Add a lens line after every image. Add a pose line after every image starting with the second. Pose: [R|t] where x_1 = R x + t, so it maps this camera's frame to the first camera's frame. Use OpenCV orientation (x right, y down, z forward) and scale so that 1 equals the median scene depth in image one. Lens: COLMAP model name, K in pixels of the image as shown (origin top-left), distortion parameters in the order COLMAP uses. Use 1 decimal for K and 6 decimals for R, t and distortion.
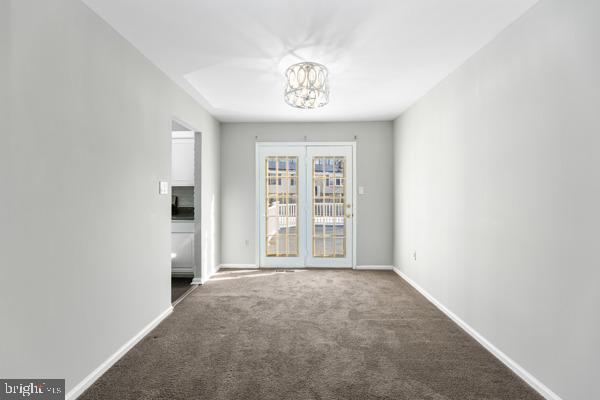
lens RADIAL K [[242.7, 0, 298.6], [0, 242.7, 196.9], [0, 0, 1]] dist [0.000711, 0.000167]
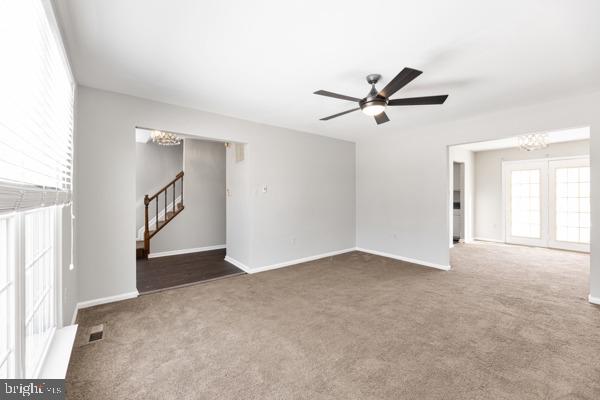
lens RADIAL K [[242.7, 0, 298.6], [0, 242.7, 196.9], [0, 0, 1]] dist [0.000711, 0.000167]
pose [[0.623665, 0.002983, -0.781686, 0.232042], [-0.002094, 0.999996, 0.002145, -0.000164], [0.781689, 0.000299, 0.623668, -1.017845]]
